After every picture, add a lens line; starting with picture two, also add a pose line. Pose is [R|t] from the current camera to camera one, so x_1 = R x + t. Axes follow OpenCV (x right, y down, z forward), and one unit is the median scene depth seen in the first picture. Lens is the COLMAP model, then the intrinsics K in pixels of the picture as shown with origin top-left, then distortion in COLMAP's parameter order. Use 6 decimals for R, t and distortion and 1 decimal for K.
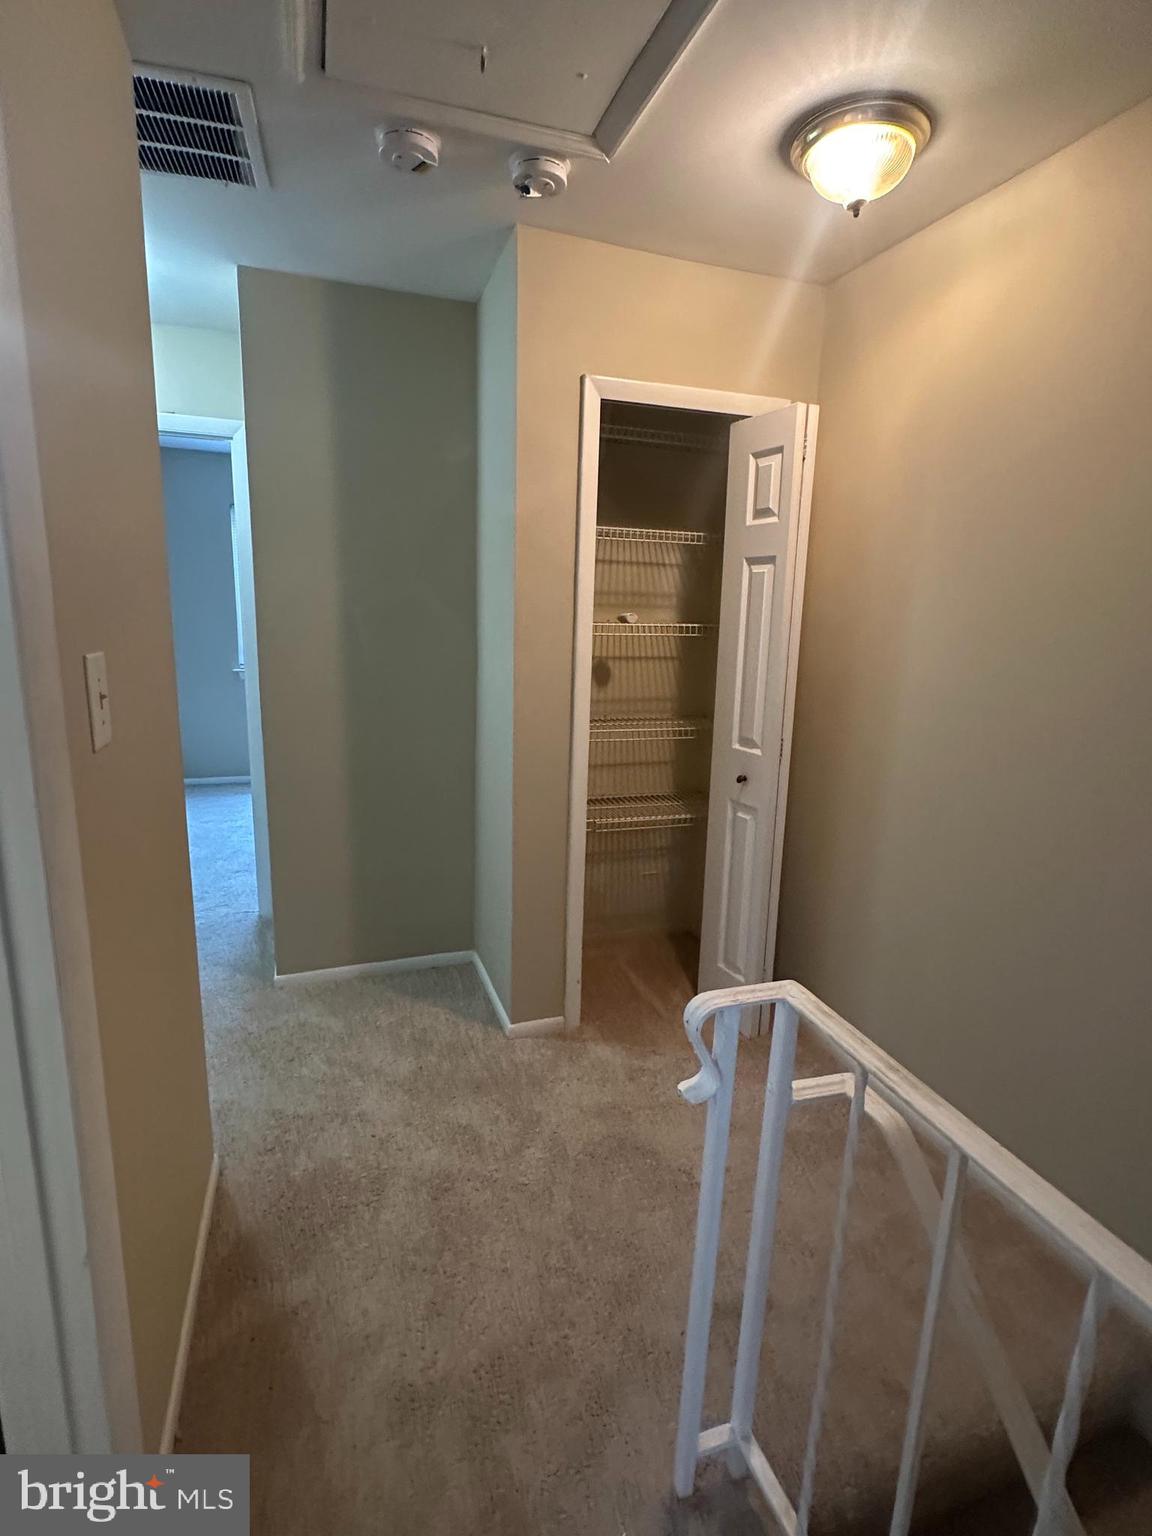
lens RADIAL K [[751.5, 0, 577.7], [0, 751.5, 768.8], [0, 0, 1]] dist [-0.003548, 0.003223]
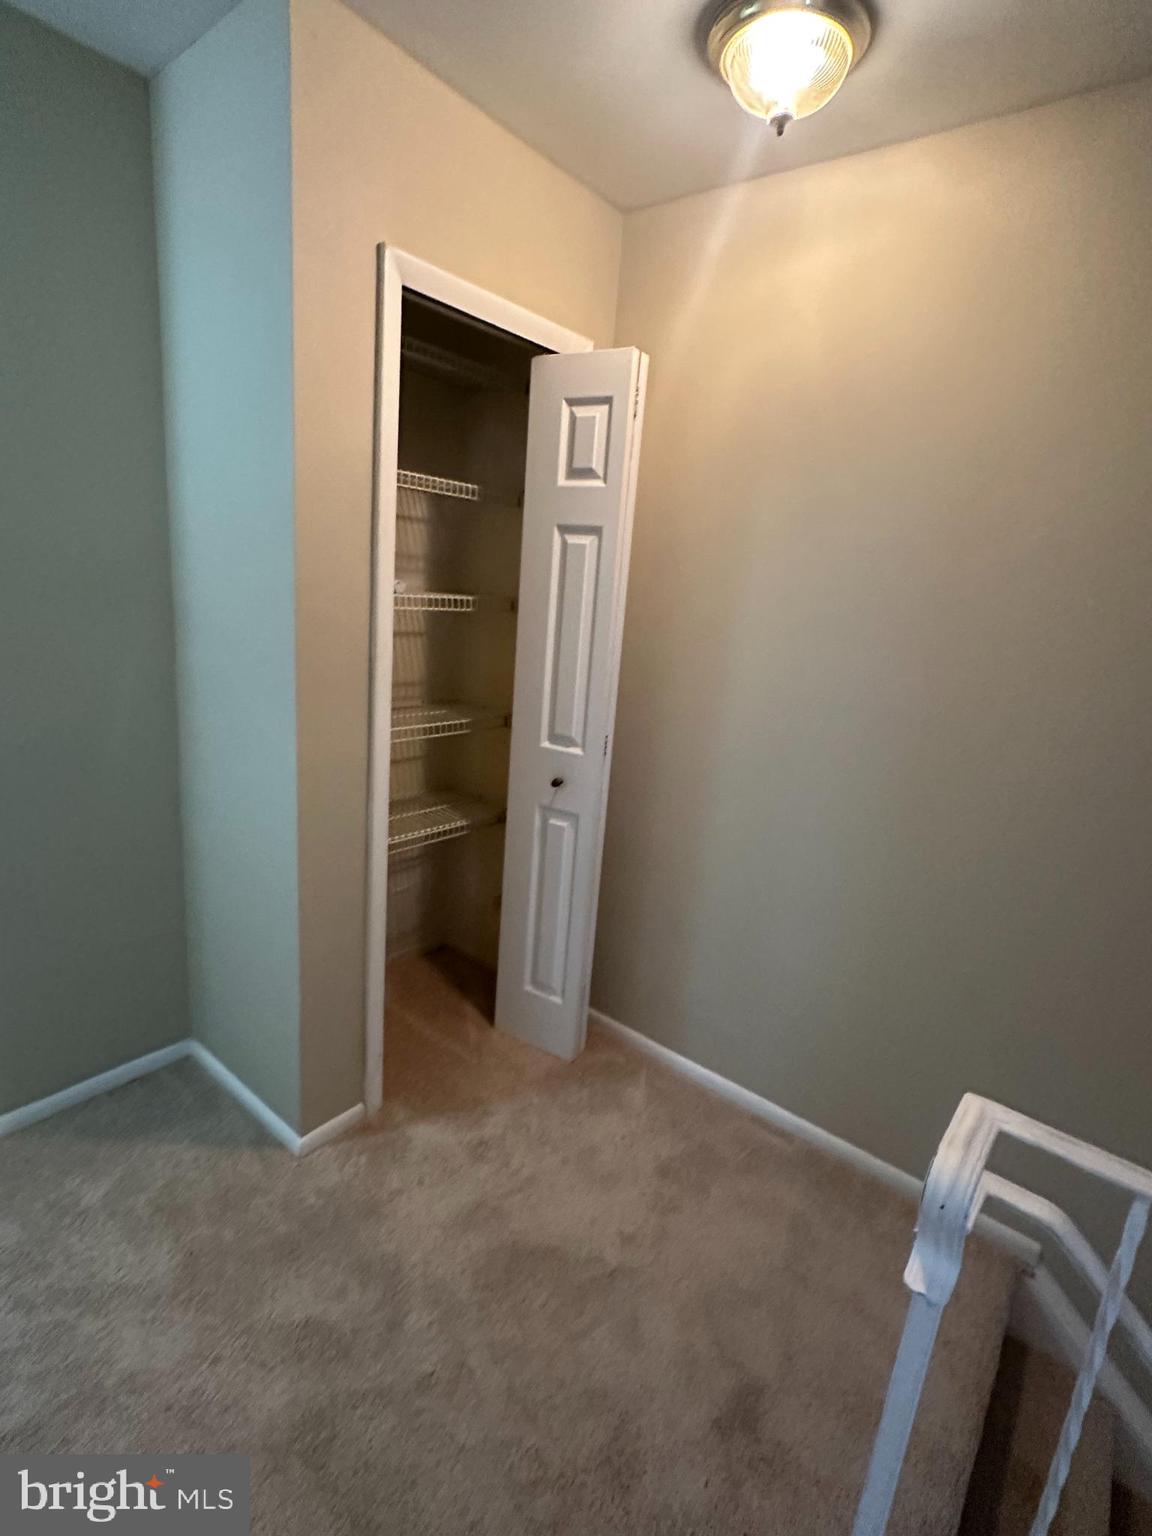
lens RADIAL K [[751.5, 0, 573.1], [0, 751.5, 767.2], [0, 0, 1]] dist [-0.003548, 0.003223]
pose [[0.852616, -0.093013, 0.514193, -0.220926], [0.055463, 0.994580, 0.087944, -0.082316], [-0.519586, -0.046464, 0.853154, 0.255497]]
